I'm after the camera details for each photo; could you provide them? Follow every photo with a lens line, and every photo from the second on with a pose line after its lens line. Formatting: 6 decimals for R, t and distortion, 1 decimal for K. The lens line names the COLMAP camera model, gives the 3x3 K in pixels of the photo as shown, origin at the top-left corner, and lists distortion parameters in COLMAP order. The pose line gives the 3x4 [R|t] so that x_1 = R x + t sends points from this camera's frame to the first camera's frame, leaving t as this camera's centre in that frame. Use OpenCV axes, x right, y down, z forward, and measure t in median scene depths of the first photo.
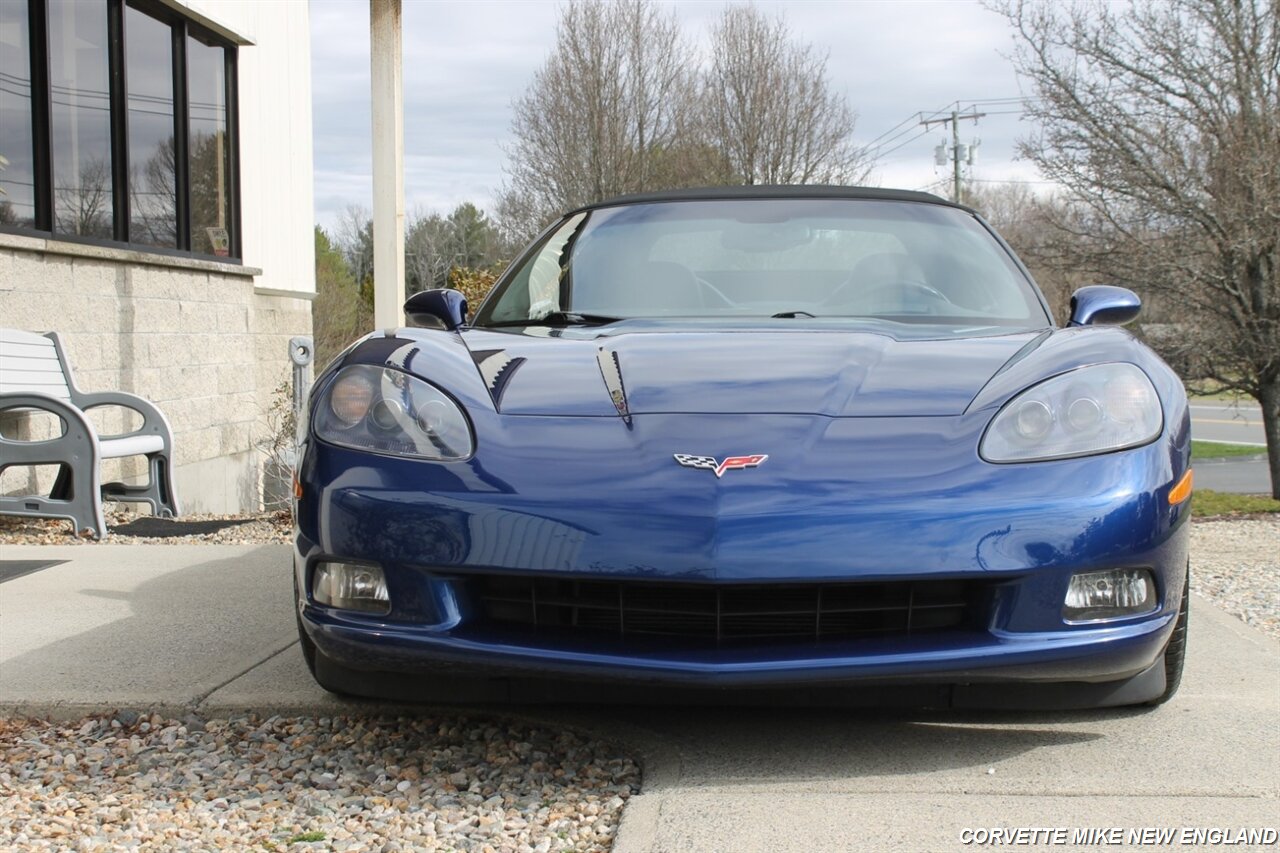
lens RADIAL K [[1981.9, 0, 639.1], [0, 1981.9, 424.4], [0, 0, 1]] dist [-0.028759, -0.003785]
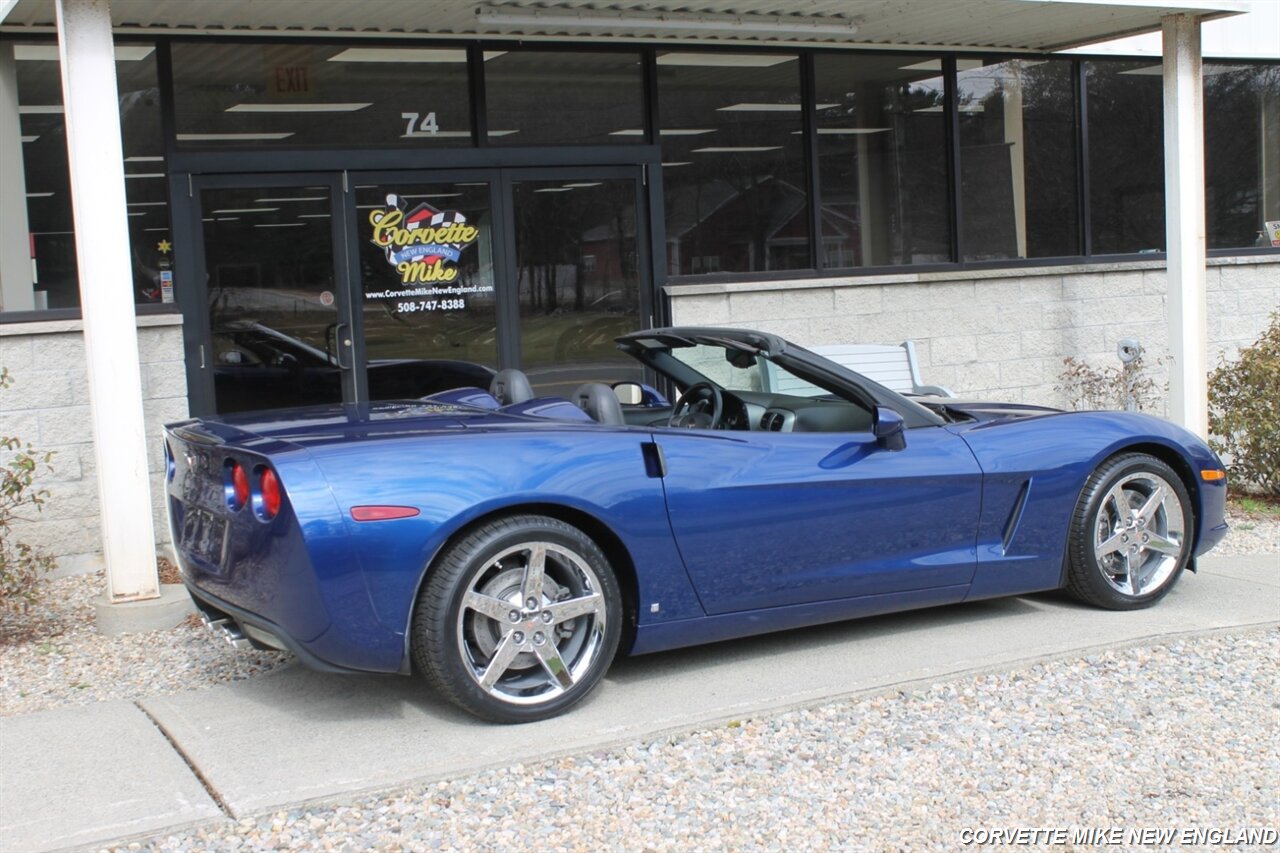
lens RADIAL K [[1672.6, 0, 637.4], [0, 1672.6, 430.4], [0, 0, 1]] dist [-0.061484, 0.078616]
pose [[0.518997, 0.069146, -0.851975, 0.307755], [0.005409, 0.996437, 0.084166, -0.041596], [0.854759, -0.048290, 0.516773, 0.102551]]
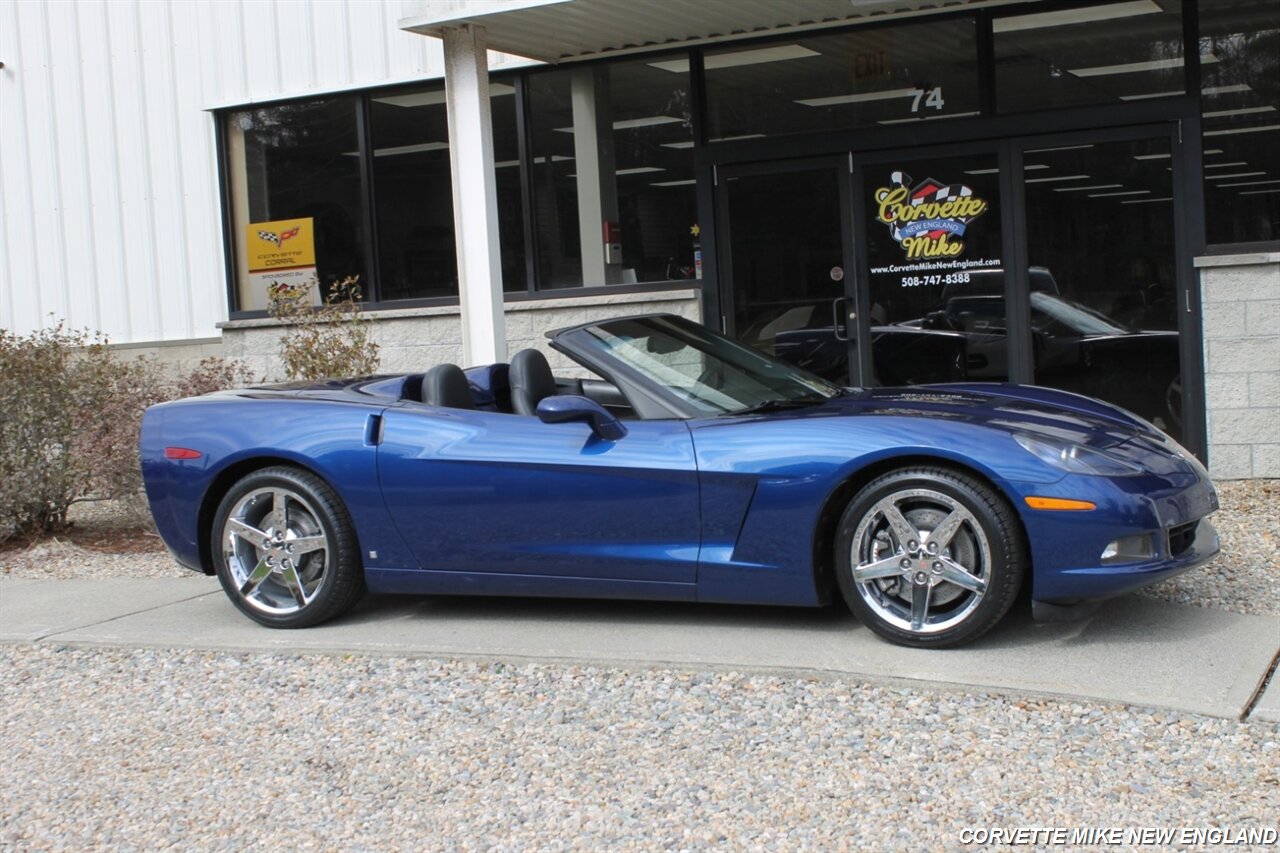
lens RADIAL K [[1754.1, 0, 639.4], [0, 1754.1, 427.0], [0, 0, 1]] dist [-0.046961, 0.054397]
pose [[-0.363834, 0.097634, -0.926333, 0.375750], [0.024855, 0.995155, 0.095126, -0.045571], [0.931132, 0.011586, -0.364498, 0.432459]]
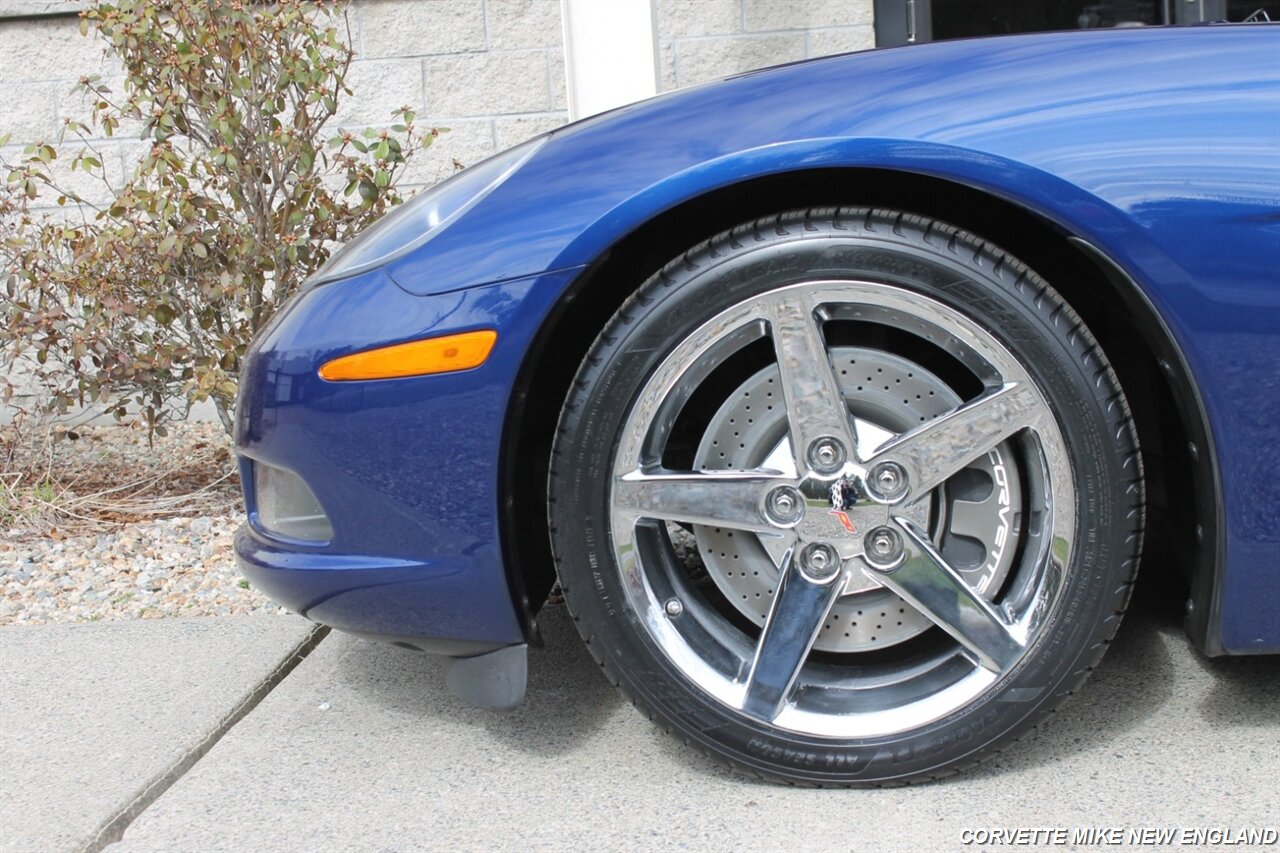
lens RADIAL K [[2095.8, 0, 642.1], [0, 2095.8, 428.6], [0, 0, 1]] dist [-0.004767, 0.087428]
pose [[-0.018323, 0.143445, -0.989489, 0.170867], [0.015962, 0.989571, 0.143161, -0.006671], [0.999705, -0.013171, -0.020421, 0.208969]]
